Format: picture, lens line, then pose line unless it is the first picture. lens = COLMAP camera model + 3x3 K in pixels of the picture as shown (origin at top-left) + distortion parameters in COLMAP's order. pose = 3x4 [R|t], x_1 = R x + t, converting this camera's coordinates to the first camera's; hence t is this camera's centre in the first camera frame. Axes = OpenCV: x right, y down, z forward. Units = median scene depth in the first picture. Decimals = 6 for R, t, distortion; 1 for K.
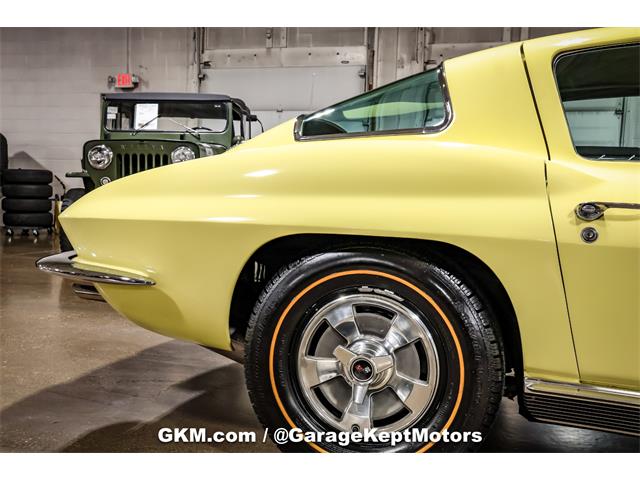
lens RADIAL K [[715.8, 0, 320.0], [0, 715.8, 240.0], [0, 0, 1]] dist [0.003884, 0.032615]
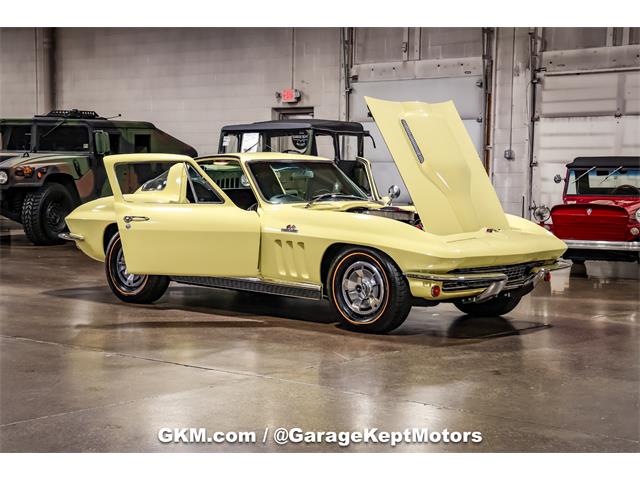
lens RADIAL K [[1141.5, 0, 347.1], [0, 1141.5, 239.2], [0, 0, 1]] dist [0.190468, 0.134312]
pose [[0.922619, 0.001684, -0.385709, 2.268570], [-0.010018, 0.999758, -0.019598, 0.119127], [0.385583, 0.021945, 0.922412, -2.617686]]
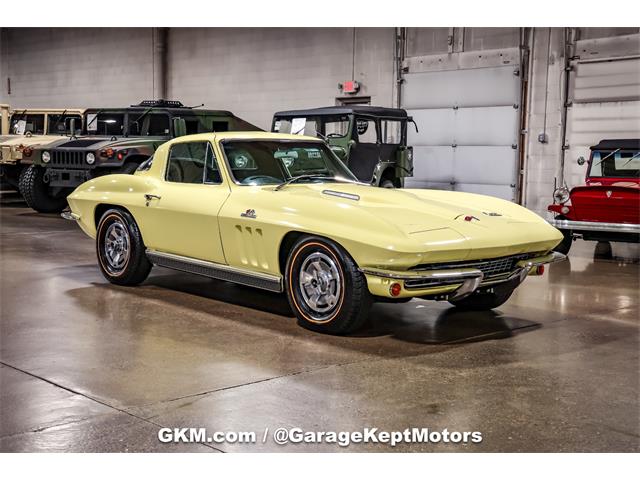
lens RADIAL K [[877.9, 0, 335.8], [0, 877.9, 239.6], [0, 0, 1]] dist [0.106562, 0.076525]
pose [[0.868841, 0.029114, -0.494234, 2.183495], [-0.023048, 0.999566, 0.018365, 0.042529], [0.494554, -0.004565, 0.869135, -1.482848]]
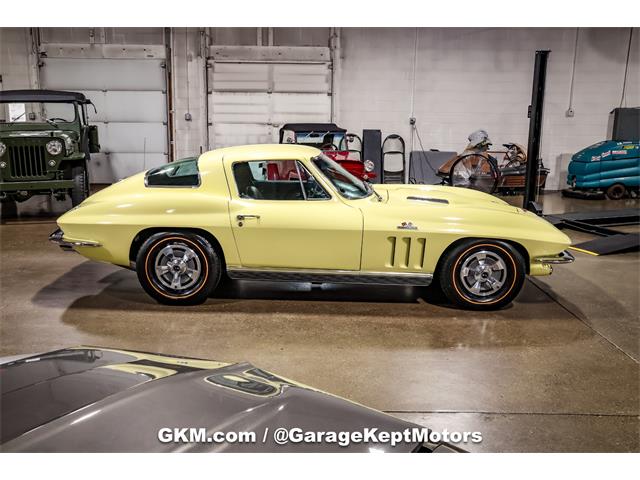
lens RADIAL K [[618.1, 0, 320.0], [0, 618.1, 240.0], [0, 0, 1]] dist [-0.087038, 0.162529]
pose [[0.955713, -0.079005, 0.283497, -0.072104], [0.037690, 0.988218, 0.148338, -0.242754], [-0.291877, -0.131083, 0.947431, -1.313260]]
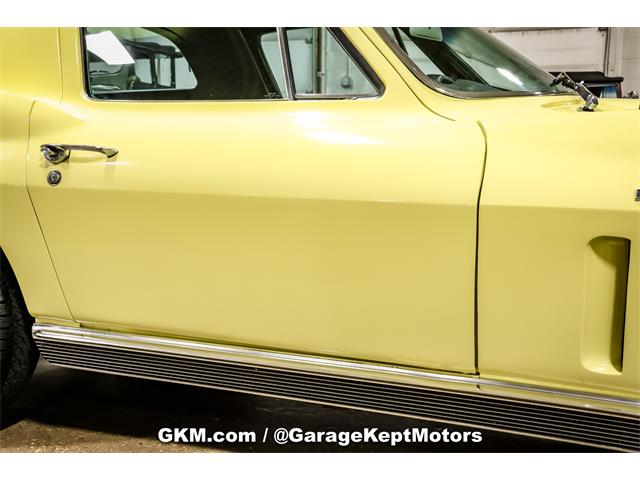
lens RADIAL K [[841.6, 0, 320.0], [0, 841.6, 240.0], [0, 0, 1]] dist [0.018174, 0.034538]
pose [[0.997813, -0.025369, -0.061040, 0.550650], [0.028773, 0.998041, 0.055548, 0.016805], [0.059511, -0.057183, 0.996588, -0.097913]]
